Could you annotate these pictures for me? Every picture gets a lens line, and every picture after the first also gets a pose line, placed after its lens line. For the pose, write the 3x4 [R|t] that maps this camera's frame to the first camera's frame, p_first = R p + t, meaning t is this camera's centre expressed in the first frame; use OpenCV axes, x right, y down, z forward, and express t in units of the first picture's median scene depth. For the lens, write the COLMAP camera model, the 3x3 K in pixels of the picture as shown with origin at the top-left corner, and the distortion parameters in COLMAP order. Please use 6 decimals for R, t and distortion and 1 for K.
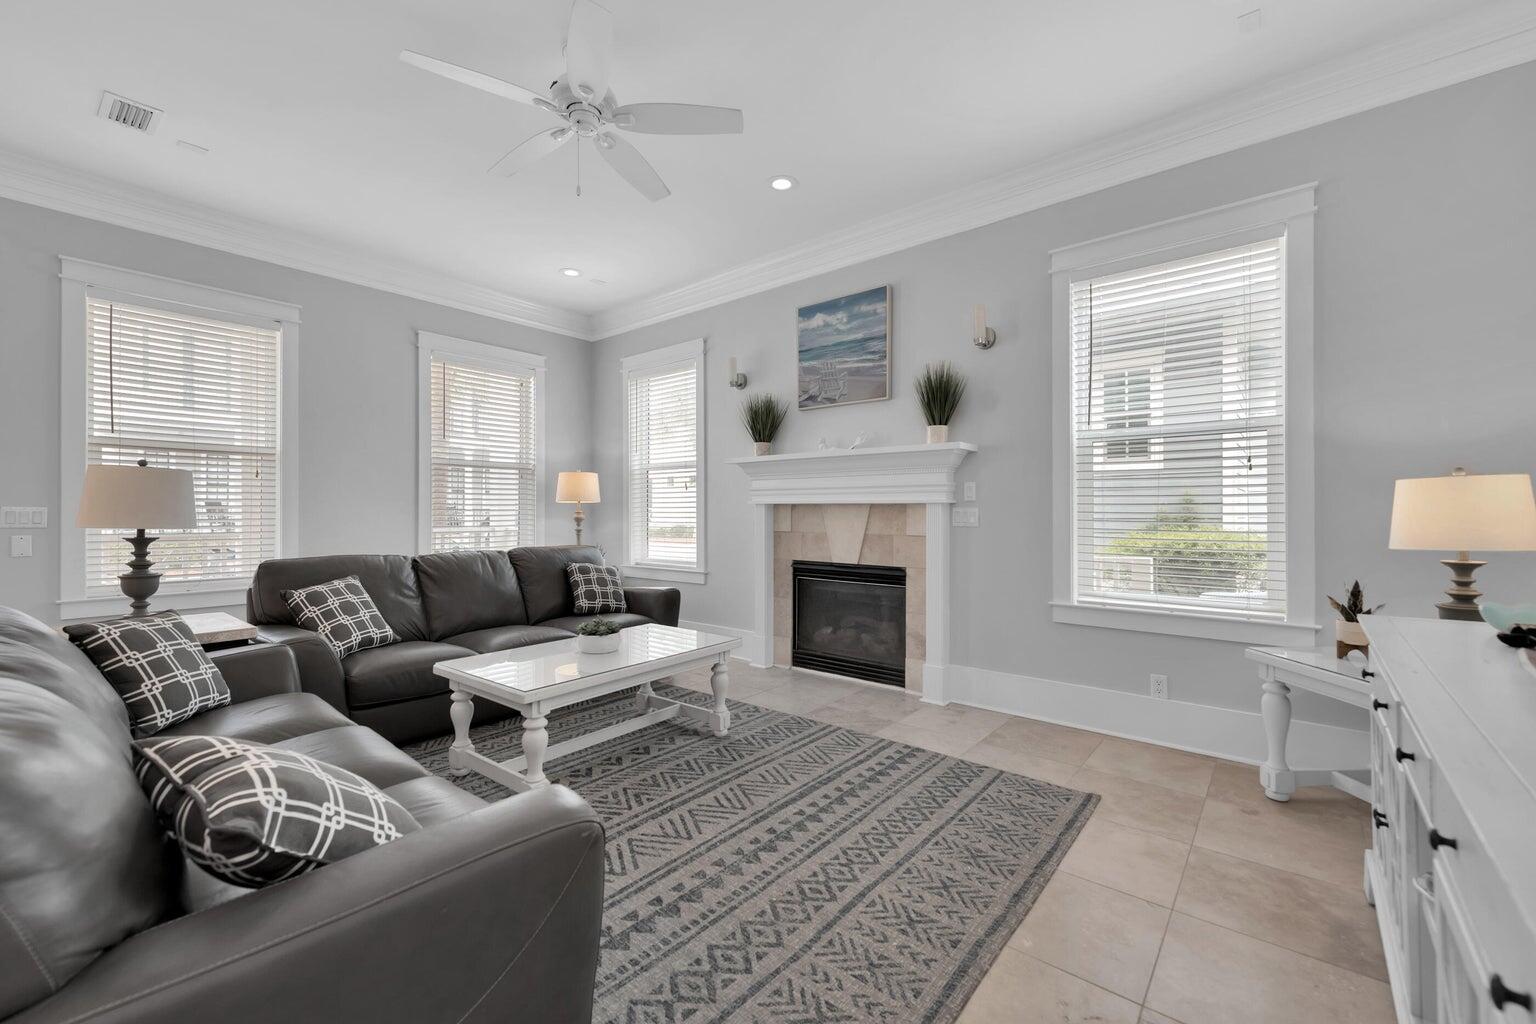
lens RADIAL K [[634.3, 0, 772.0], [0, 634.3, 513.1], [0, 0, 1]] dist [0.015926, -0.000073]
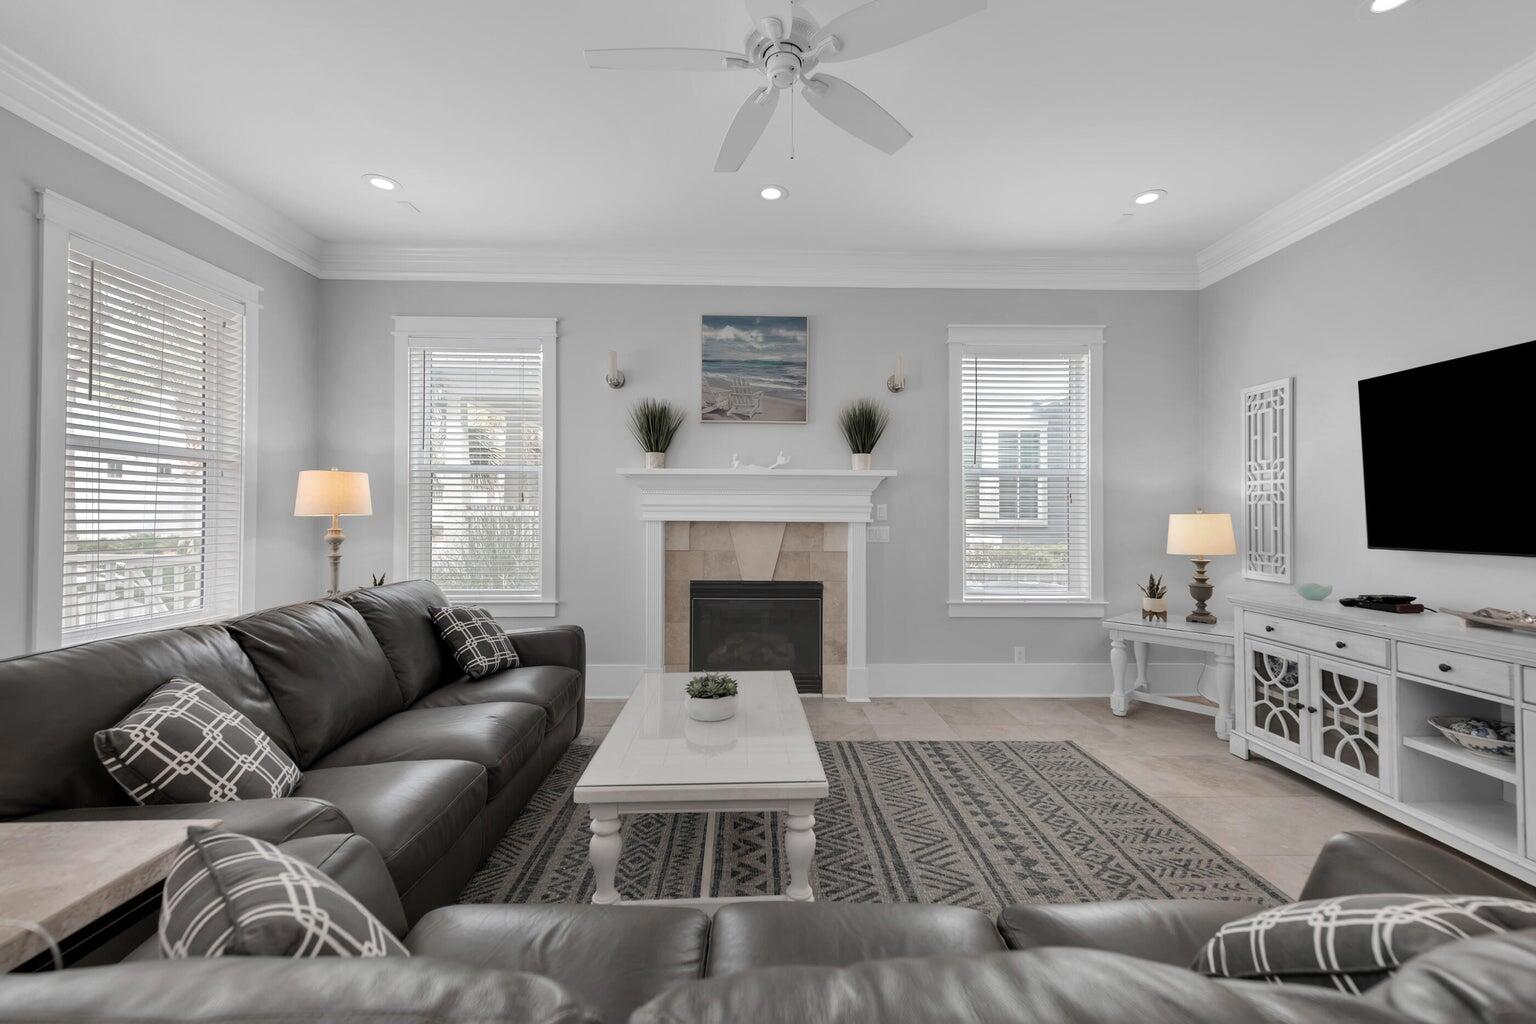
lens RADIAL K [[611.4, 0, 773.4], [0, 611.4, 509.9], [0, 0, 1]] dist [0.019997, -0.006175]
pose [[0.747526, 0.007875, 0.664186, -0.540225], [-0.003022, 0.999960, -0.008454, -0.026470], [-0.664226, 0.004312, 0.747519, 0.275043]]
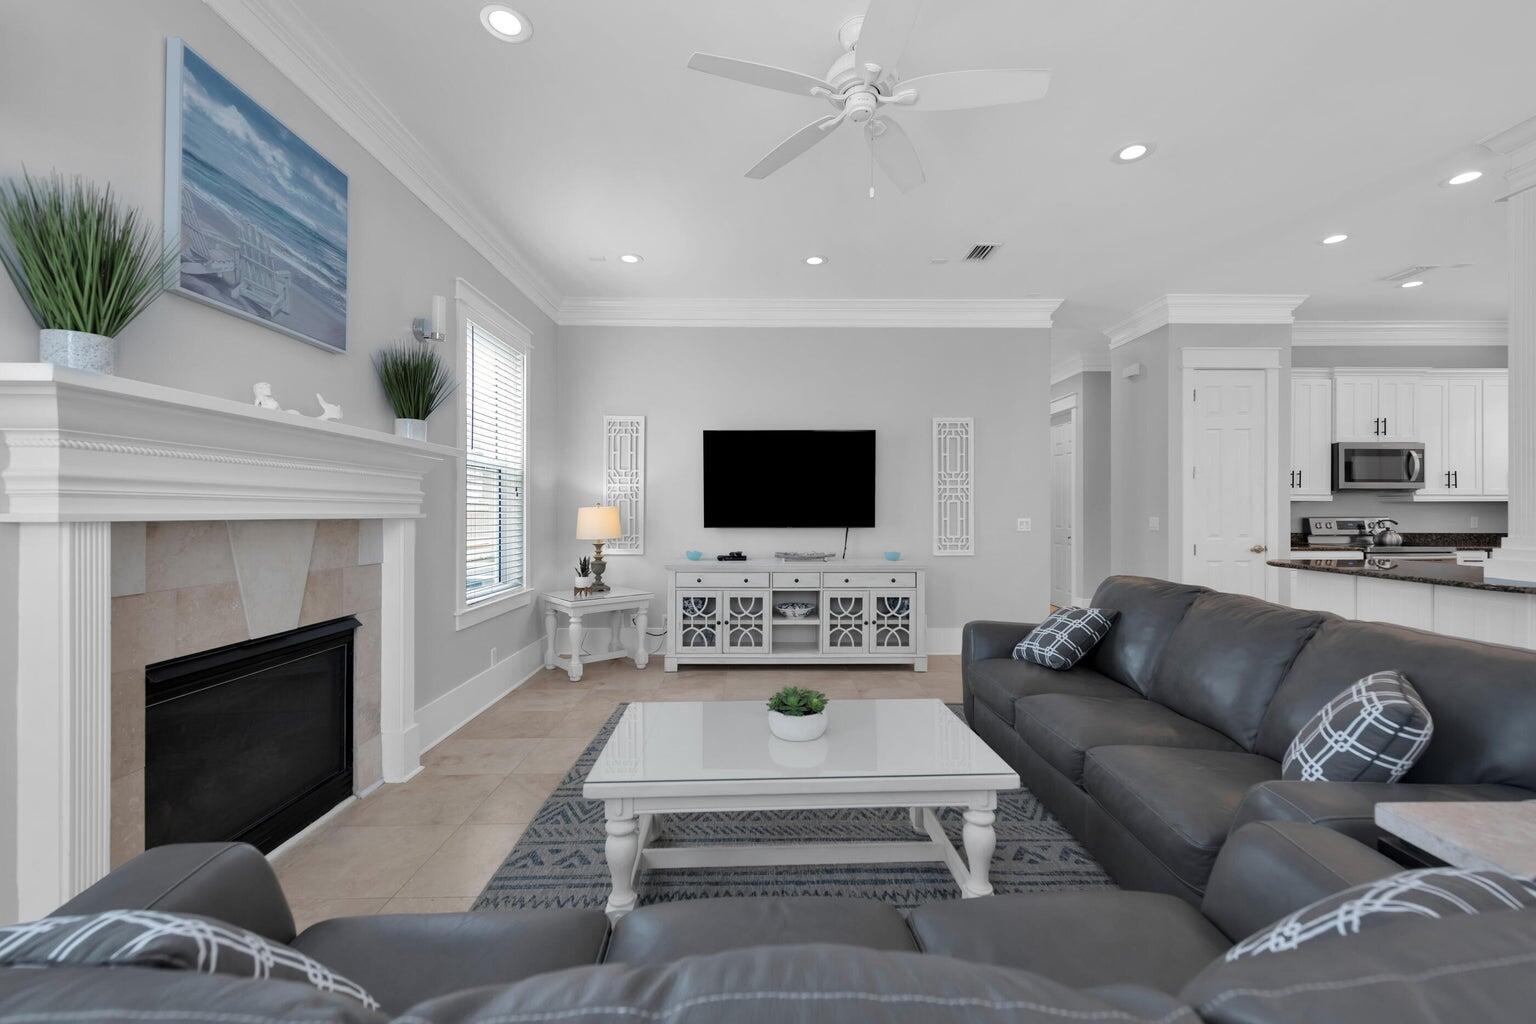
lens RADIAL K [[611.4, 0, 773.4], [0, 611.4, 509.9], [0, 0, 1]] dist [0.019997, -0.006175]
pose [[-0.653181, 0.001521, 0.757201, -0.569278], [-0.000012, 0.999998, -0.002019, -0.022955], [-0.757202, -0.001328, -0.653179, 1.084656]]
